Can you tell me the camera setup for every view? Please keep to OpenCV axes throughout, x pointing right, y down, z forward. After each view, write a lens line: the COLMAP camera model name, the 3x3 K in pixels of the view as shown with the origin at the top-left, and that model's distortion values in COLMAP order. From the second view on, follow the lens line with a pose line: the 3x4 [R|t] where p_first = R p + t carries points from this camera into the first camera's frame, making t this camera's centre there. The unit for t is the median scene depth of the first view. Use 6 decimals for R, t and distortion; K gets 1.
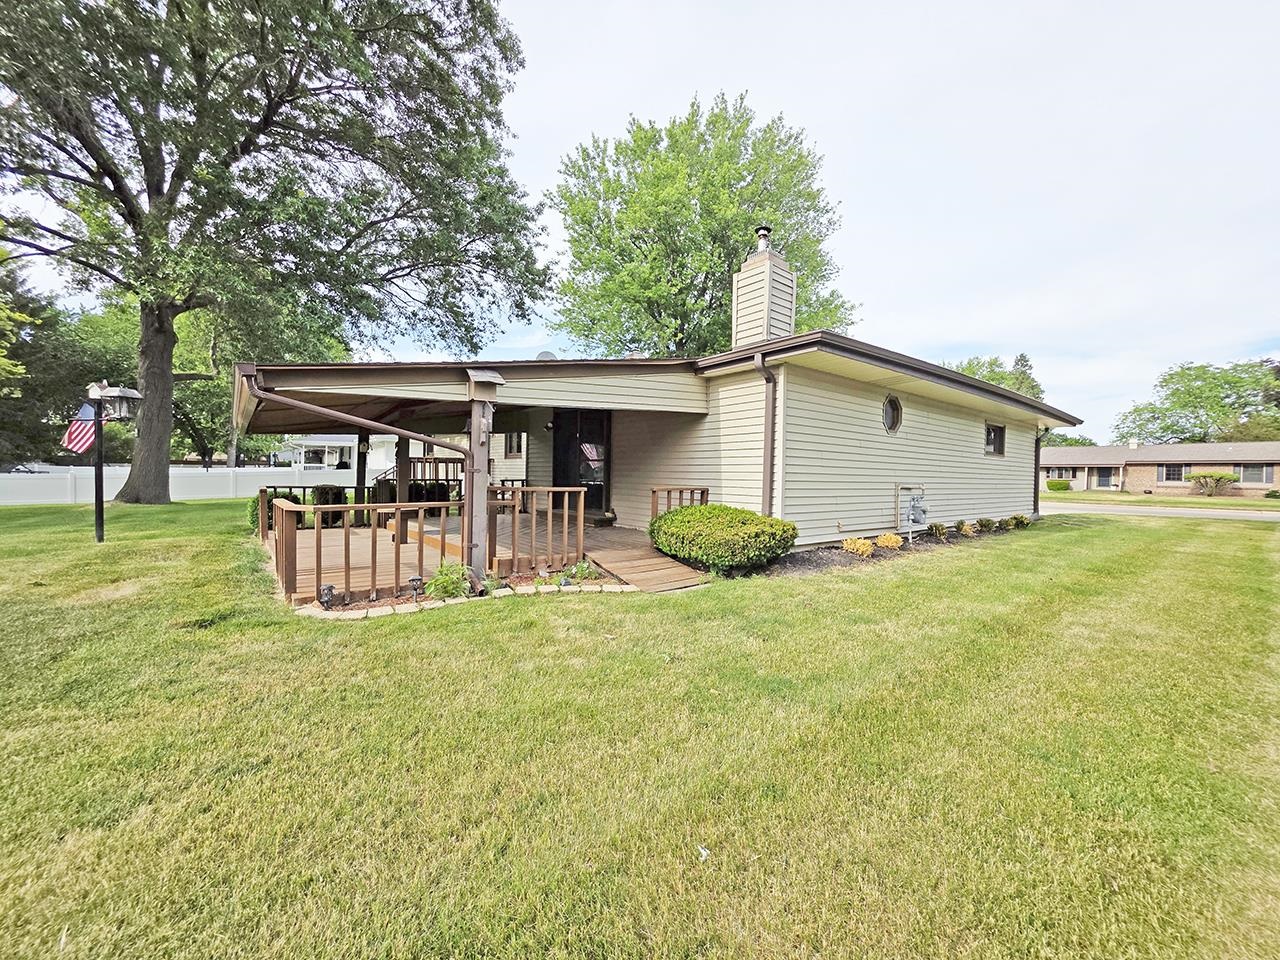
lens RADIAL K [[509.9, 0, 637.0], [0, 509.9, 483.3], [0, 0, 1]] dist [-0.004576, 0.001663]
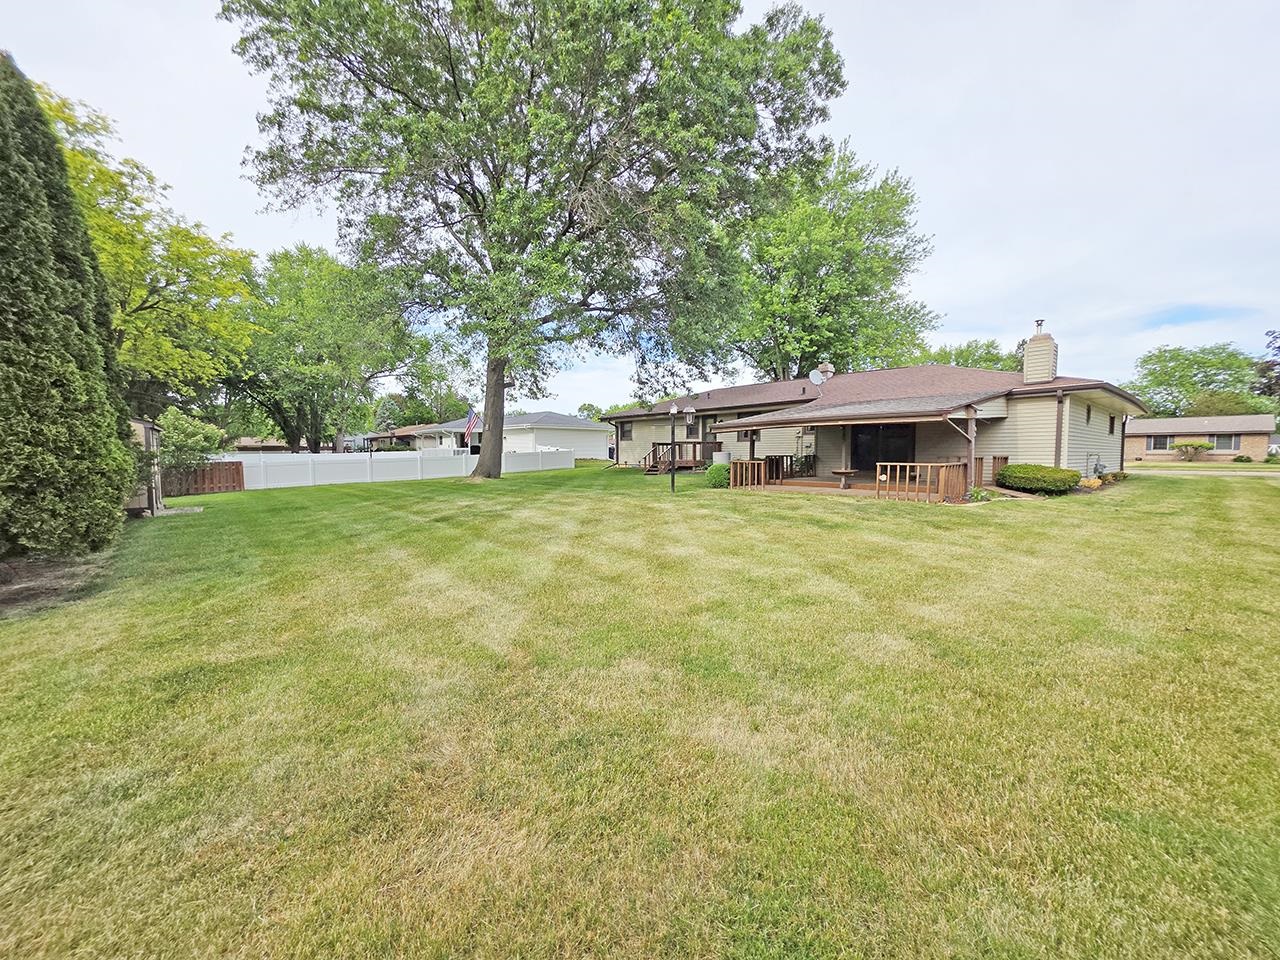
lens RADIAL K [[509.9, 0, 645.7], [0, 509.9, 477.2], [0, 0, 1]] dist [-0.004576, 0.001663]
pose [[0.998508, -0.020553, 0.050590, -0.229965], [0.019015, 0.999348, 0.030700, 0.000484], [-0.051188, -0.029692, 0.998248, -0.145418]]
